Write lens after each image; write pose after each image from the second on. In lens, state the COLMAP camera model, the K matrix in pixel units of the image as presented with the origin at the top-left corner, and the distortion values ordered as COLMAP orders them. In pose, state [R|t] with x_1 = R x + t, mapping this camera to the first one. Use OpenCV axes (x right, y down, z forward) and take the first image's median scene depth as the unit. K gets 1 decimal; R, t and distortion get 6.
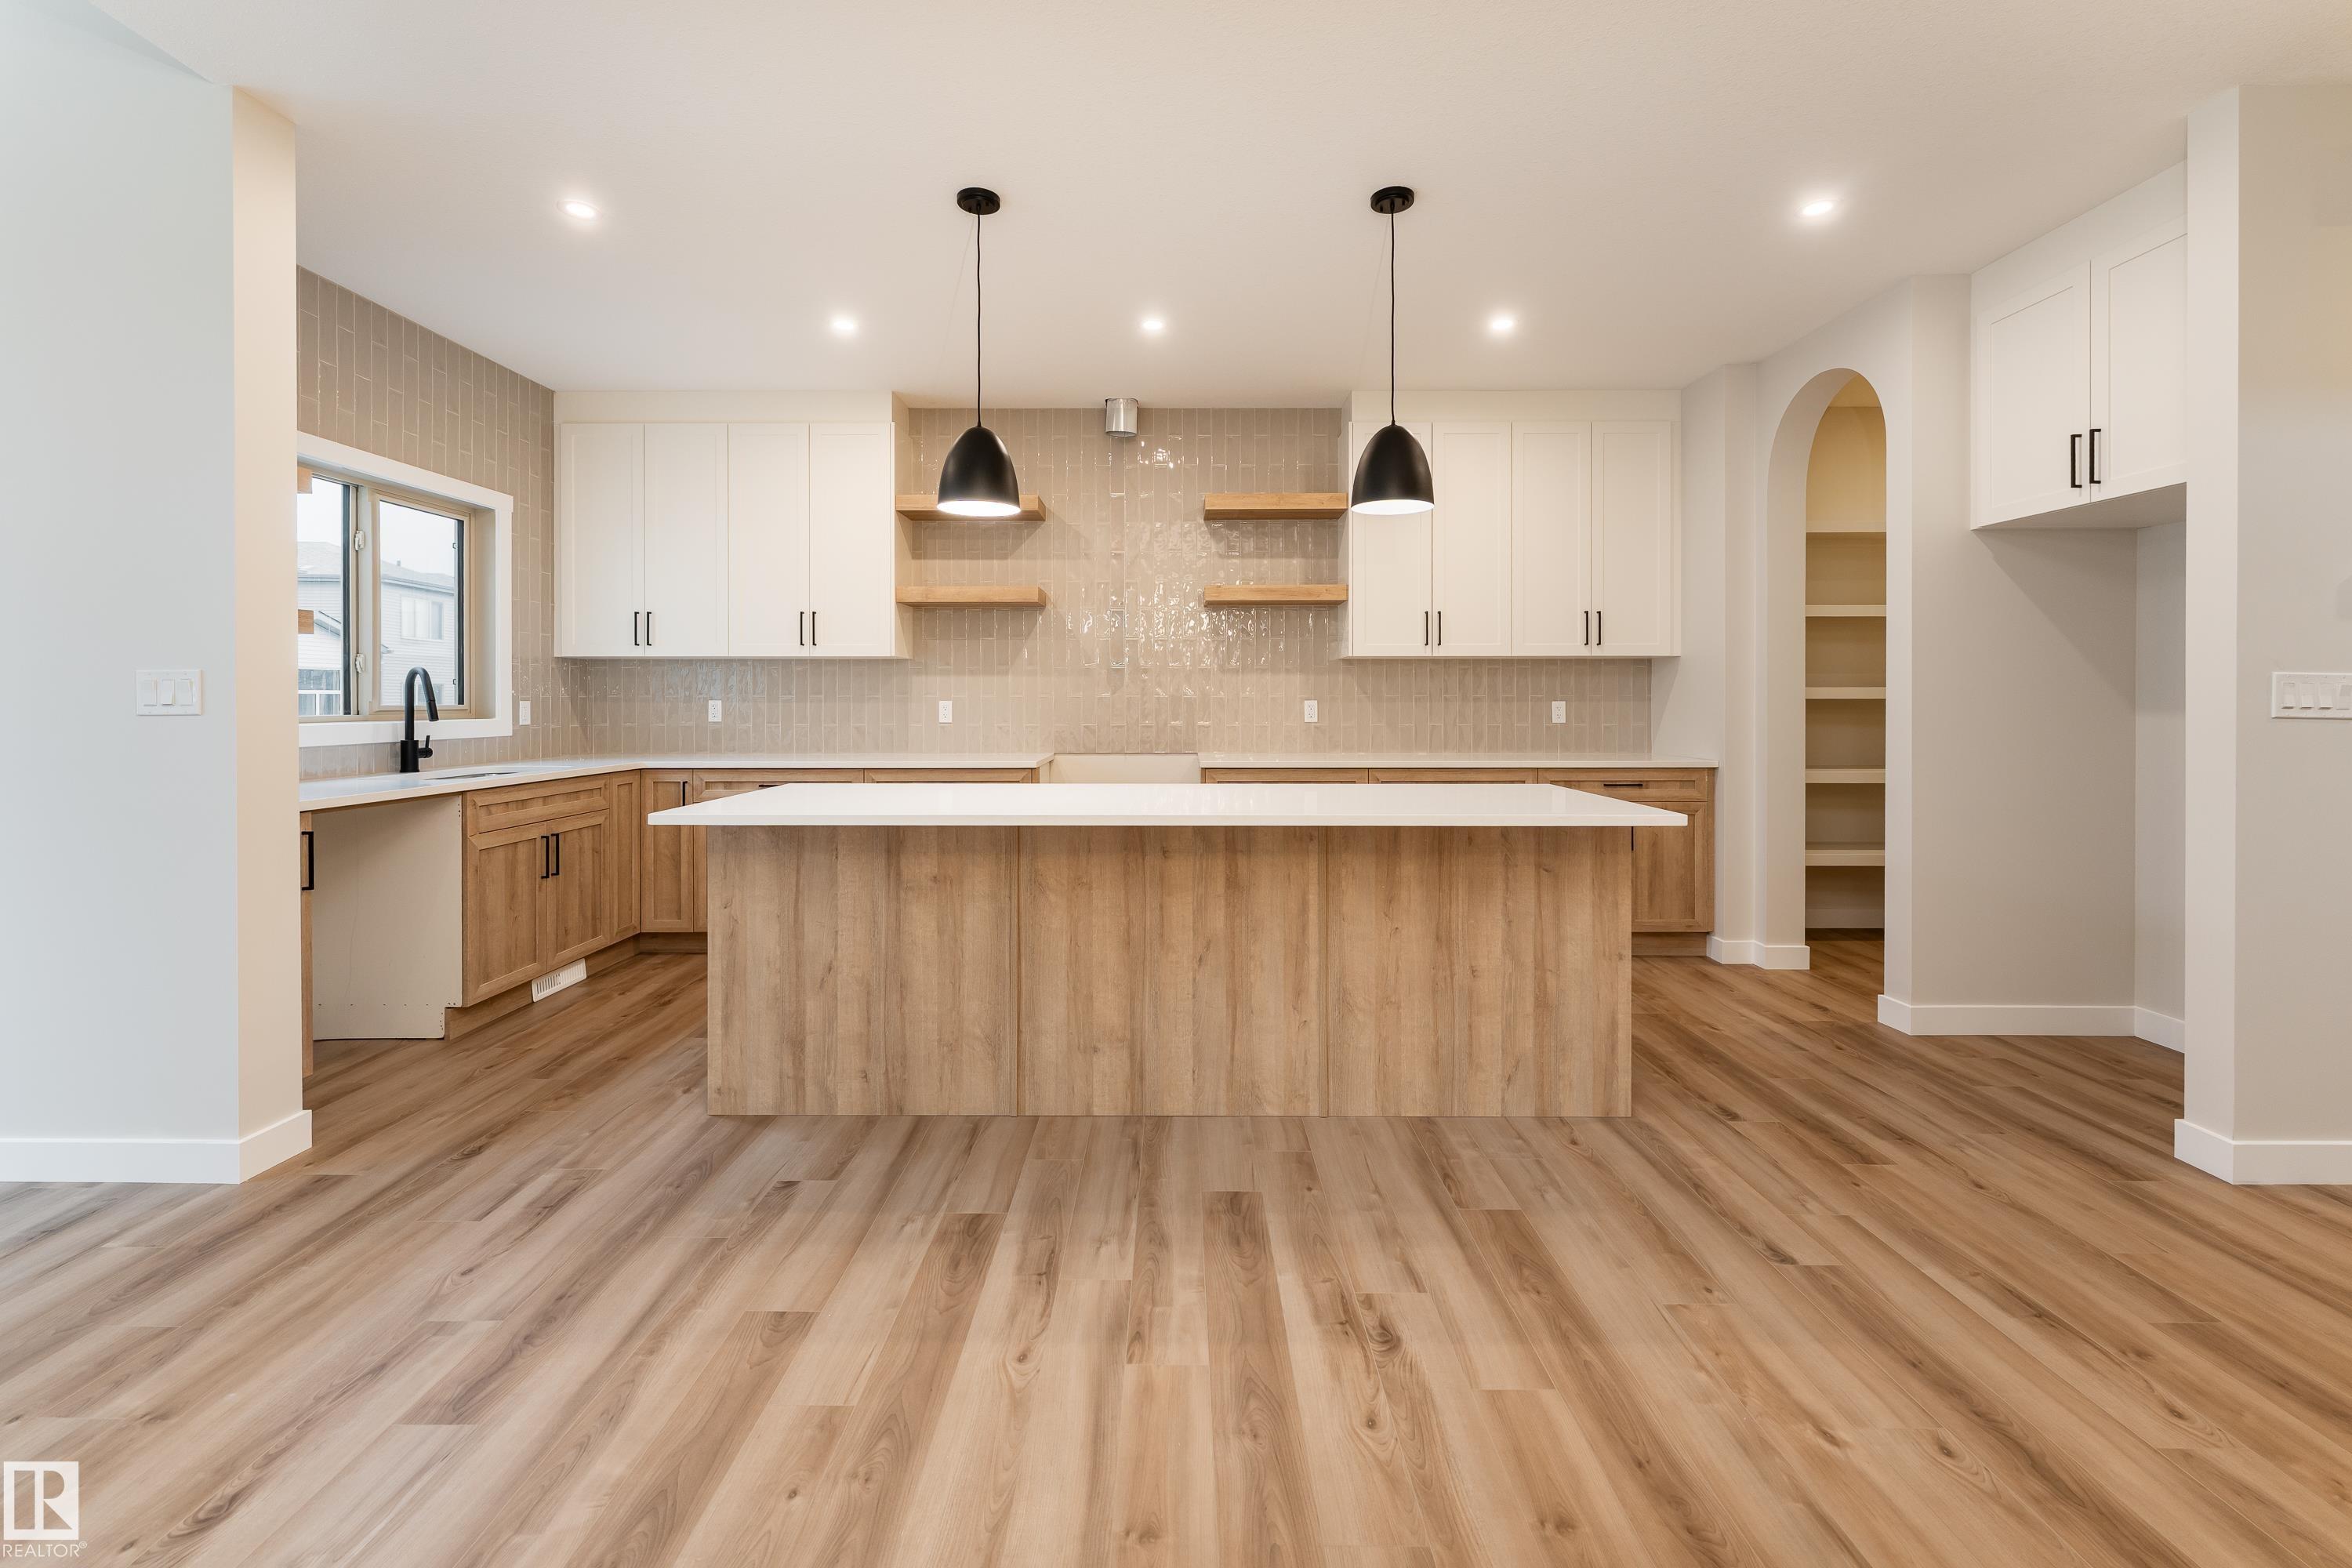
lens RADIAL K [[965.4, 0, 1174.7], [0, 965.4, 703.9], [0, 0, 1]] dist [0.000003, -0.000125]
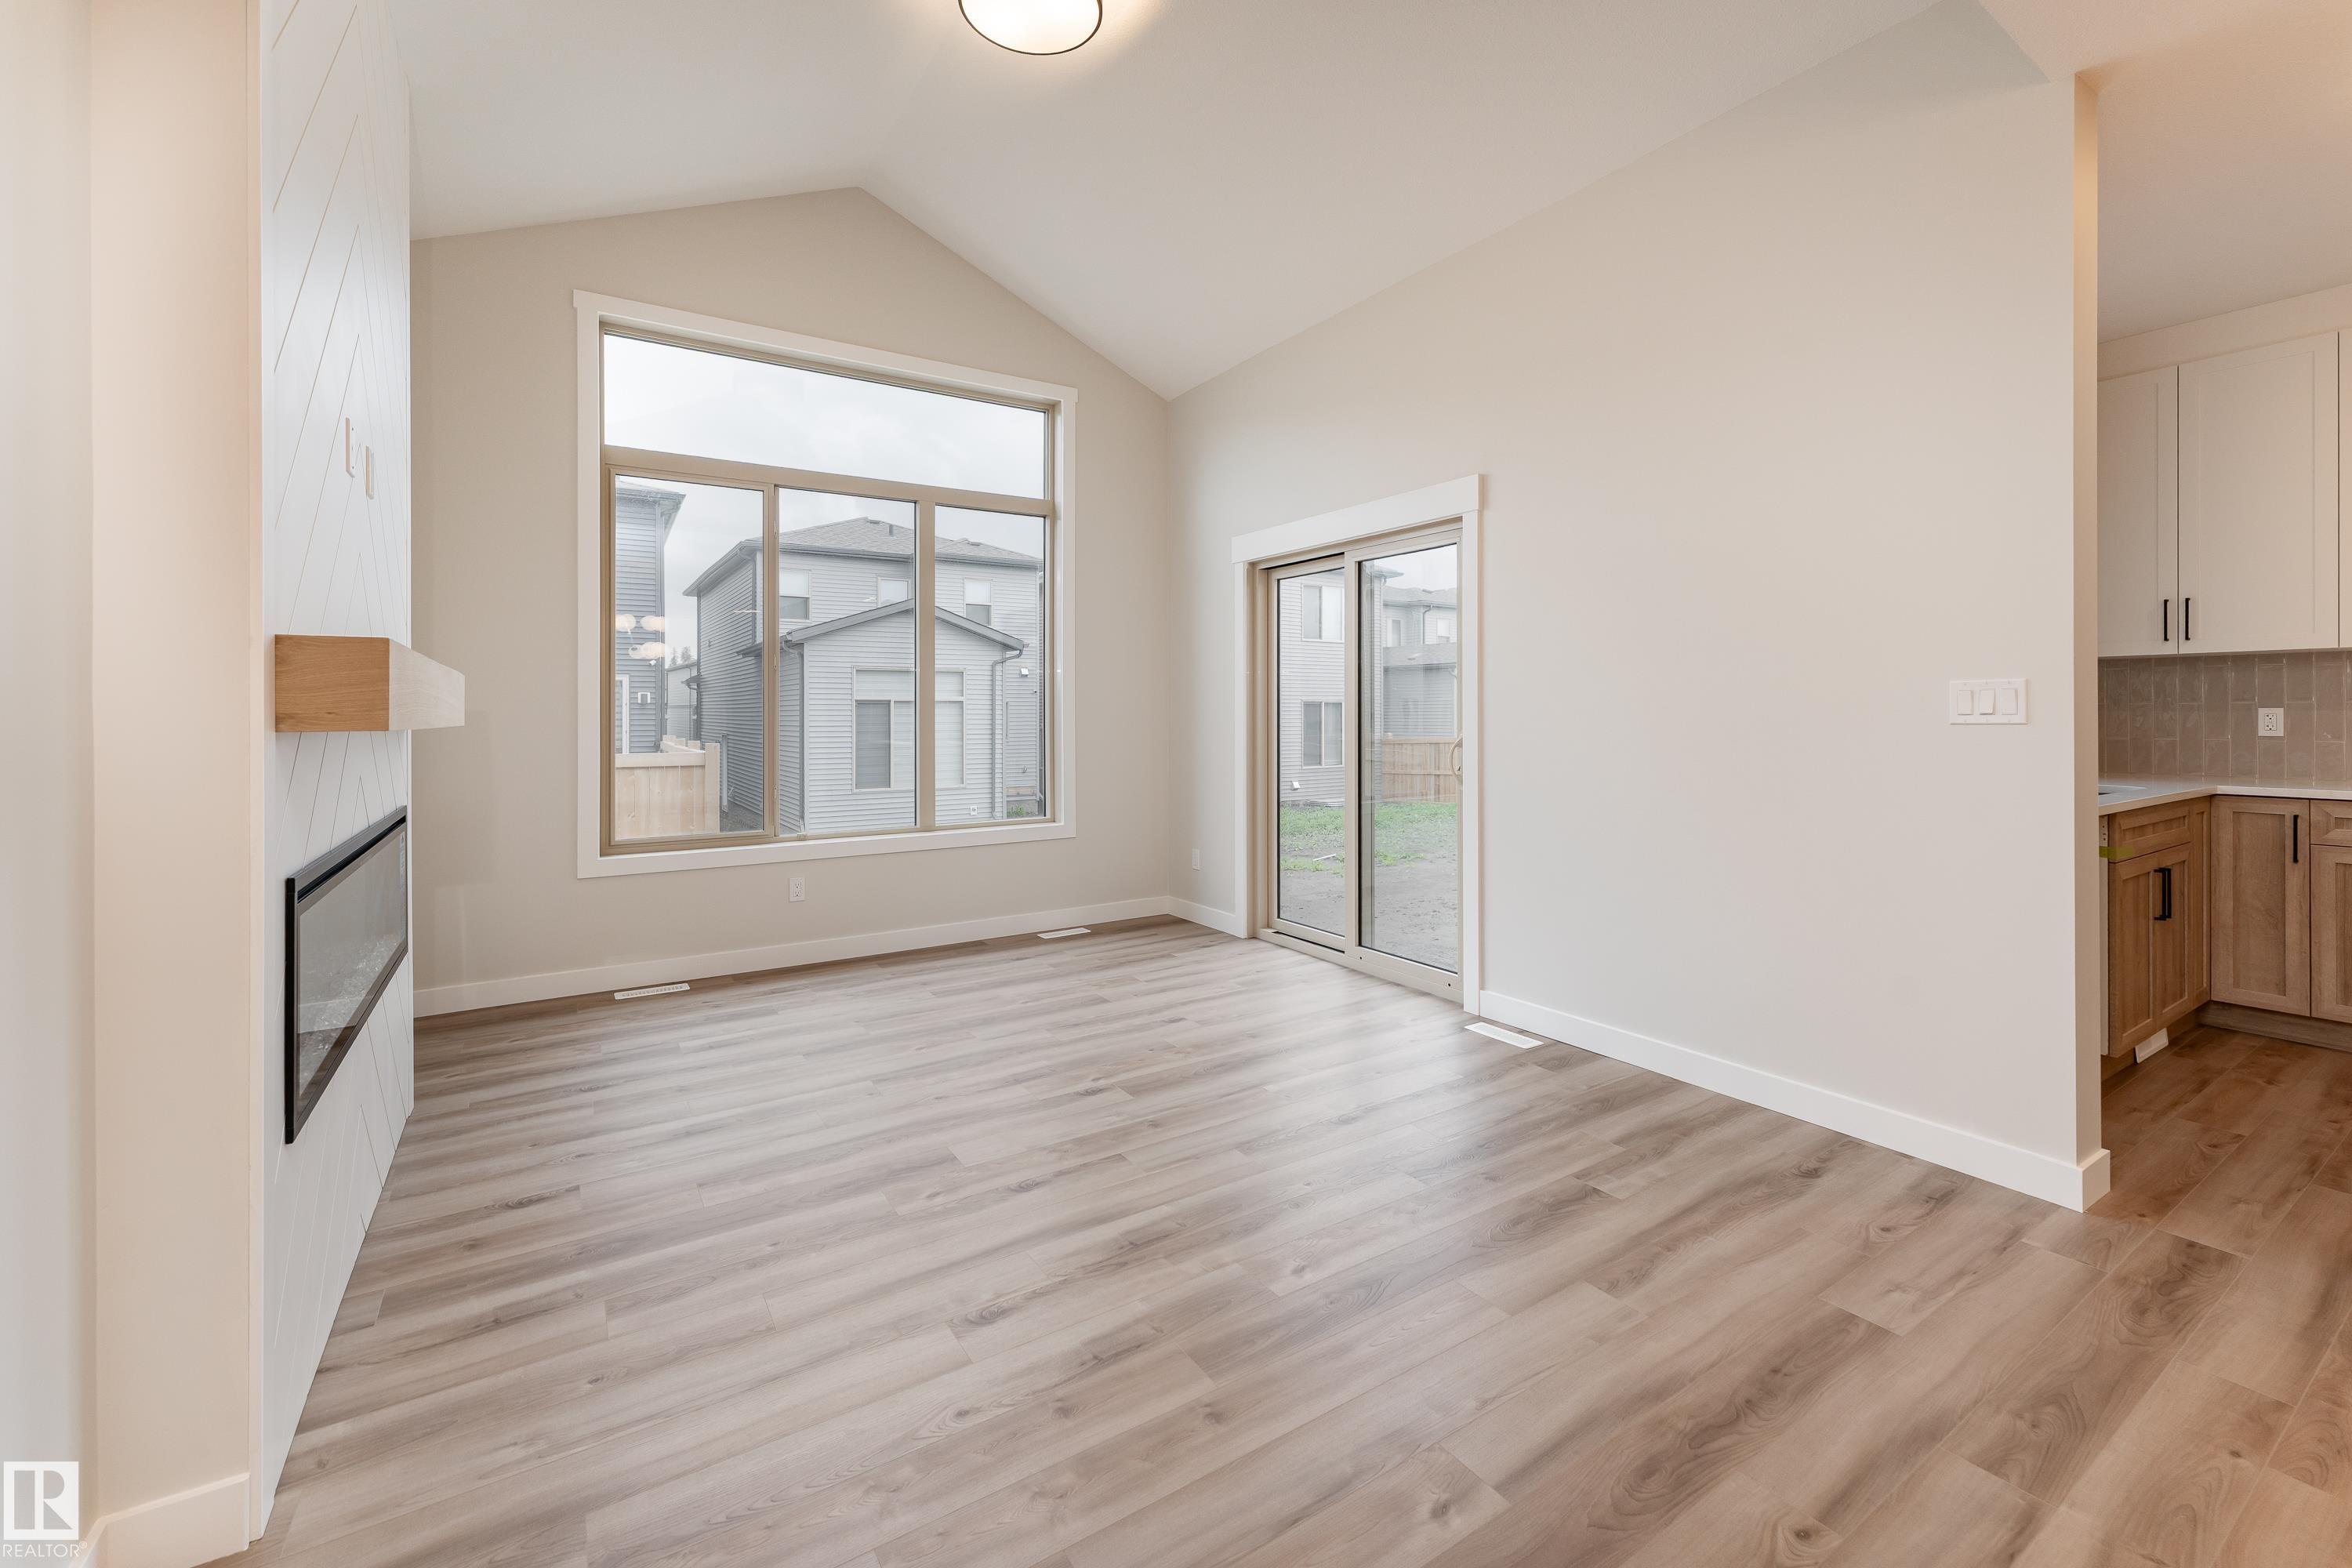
lens RADIAL K [[971.4, 0, 1181.8], [0, 971.4, 708.1], [0, 0, 1]] dist [0.001057, -0.000065]
pose [[0.551568, -0.005037, -0.834115, -0.629968], [0.000877, 0.999985, -0.005458, -0.000112], [0.834130, 0.002279, 0.551564, -0.270586]]
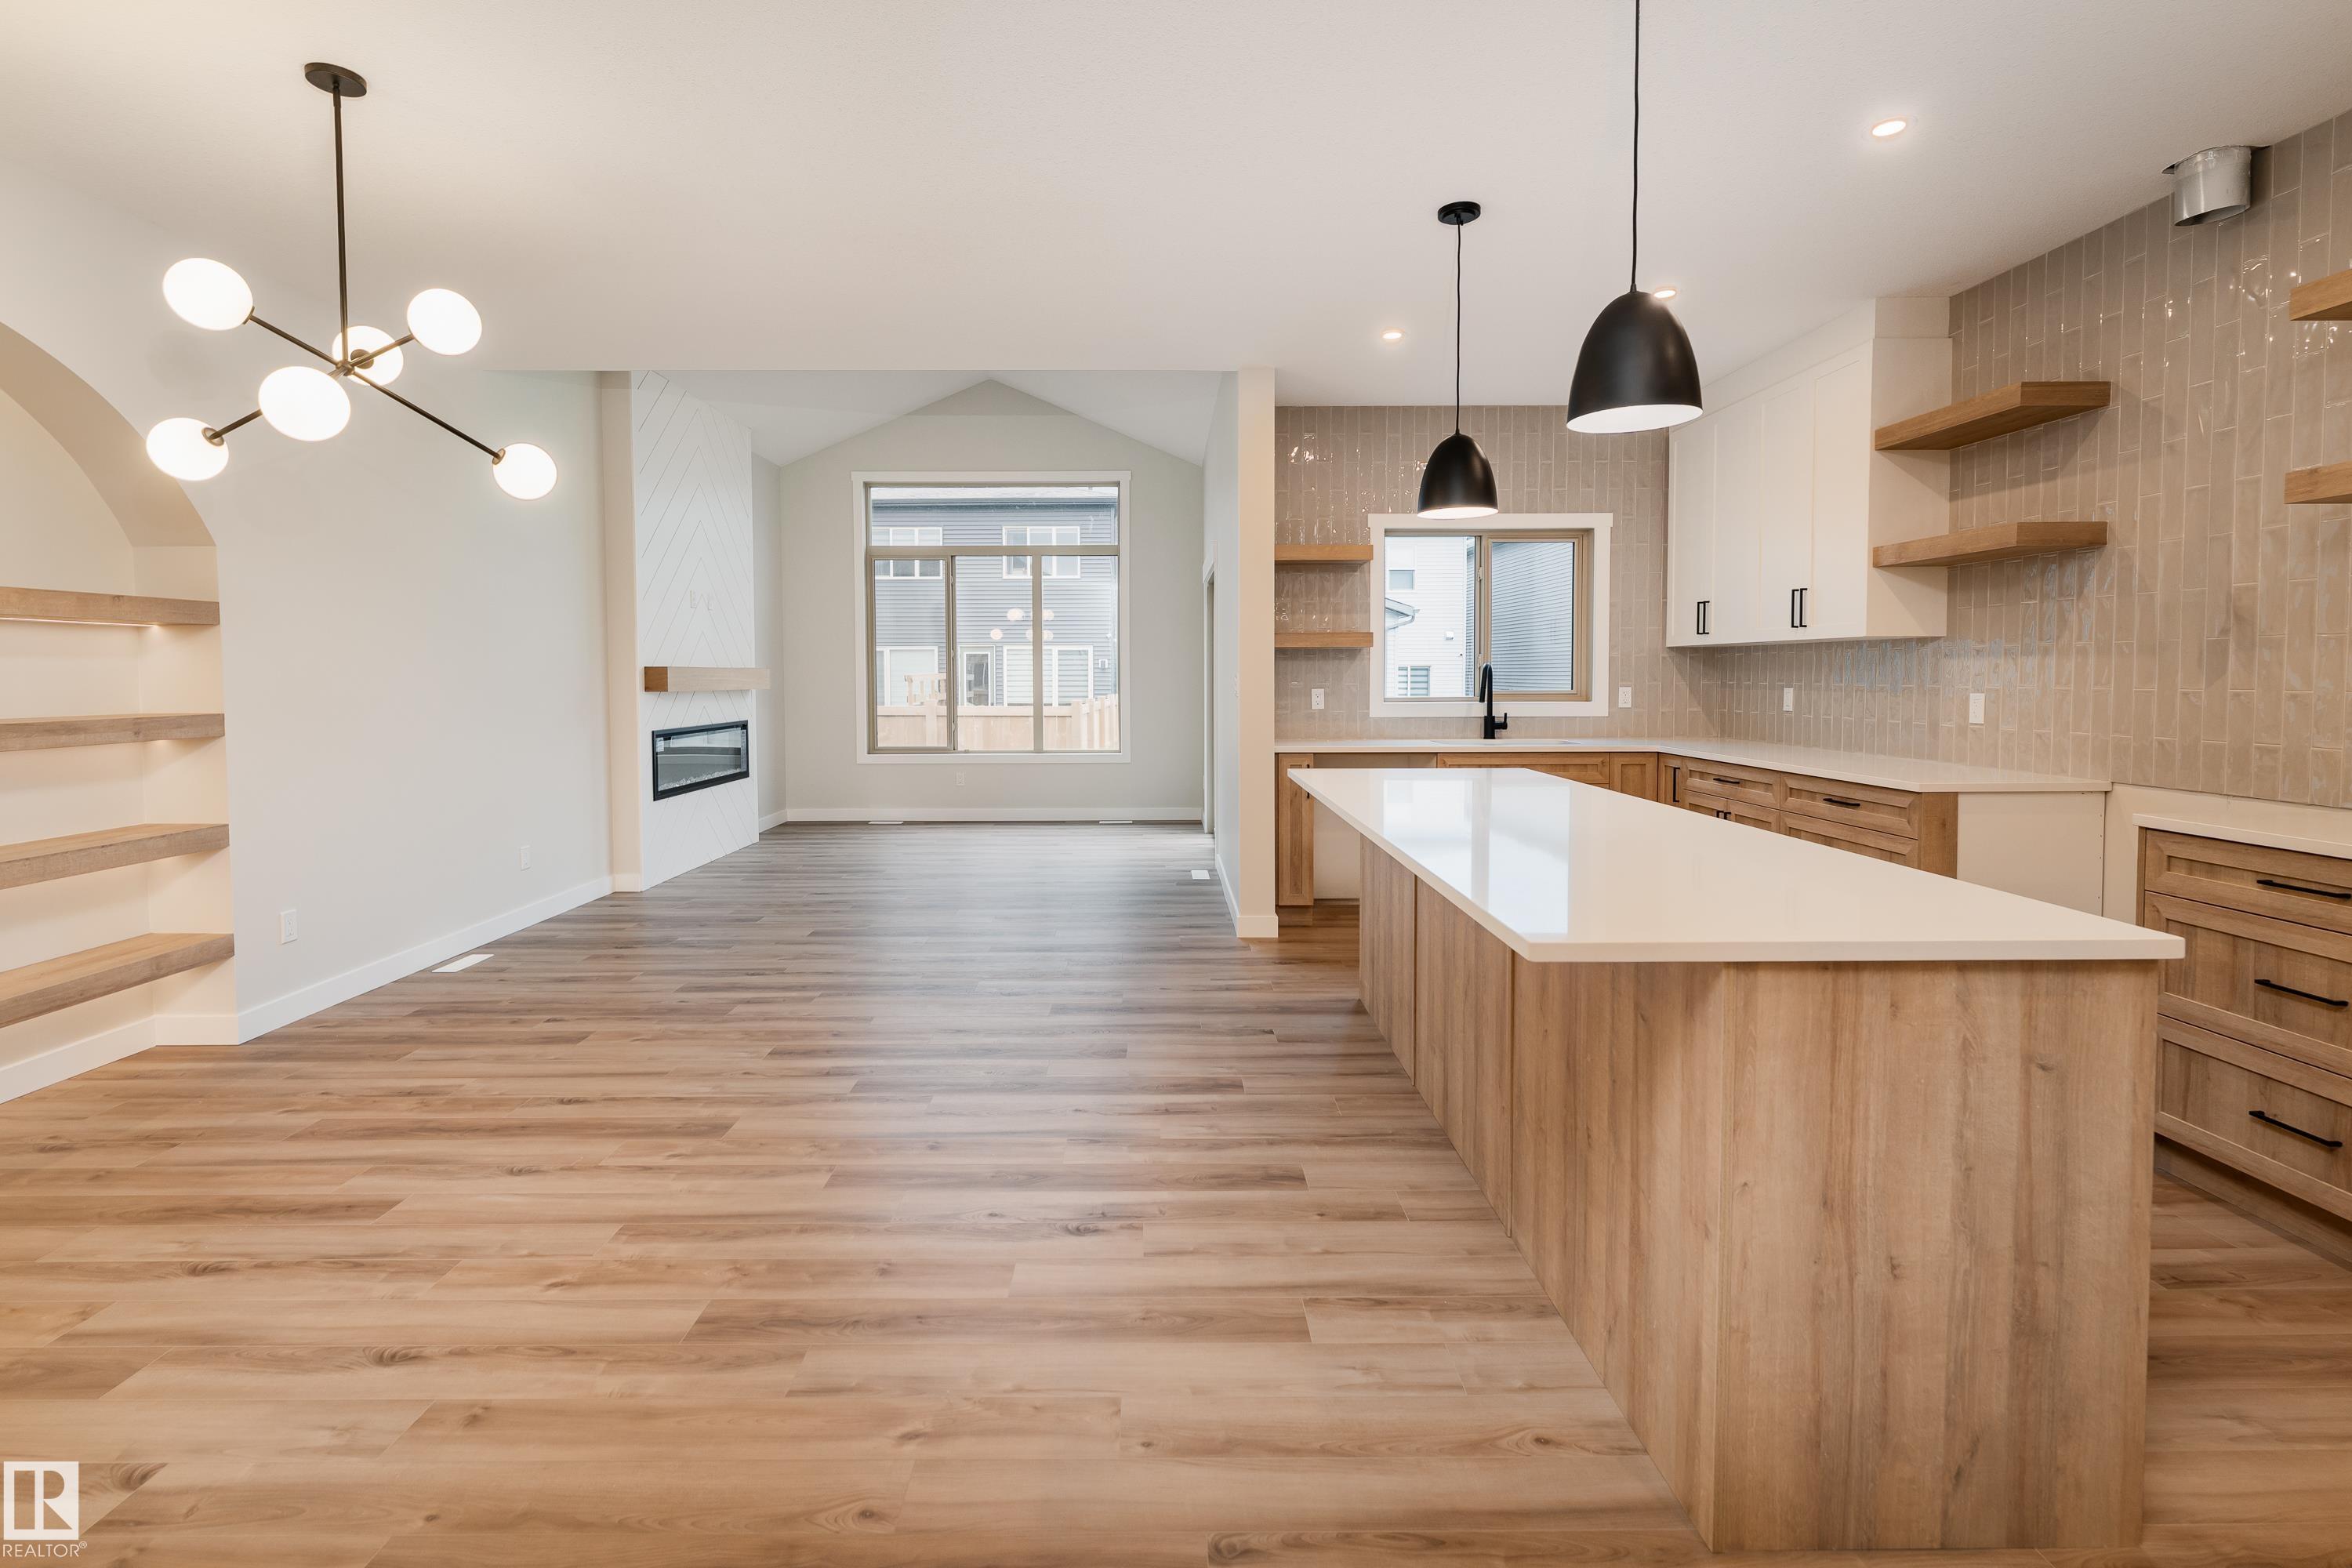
lens RADIAL K [[1079.2, 0, 1167.5], [0, 1079.2, 717.9], [0, 0, 1]] dist [0.000078, -0.000232]
pose [[0.015333, 0.041702, -0.999012, 1.121454], [-0.001726, 0.999129, 0.041681, -0.034655], [0.999881, 0.001085, 0.015392, 0.781144]]
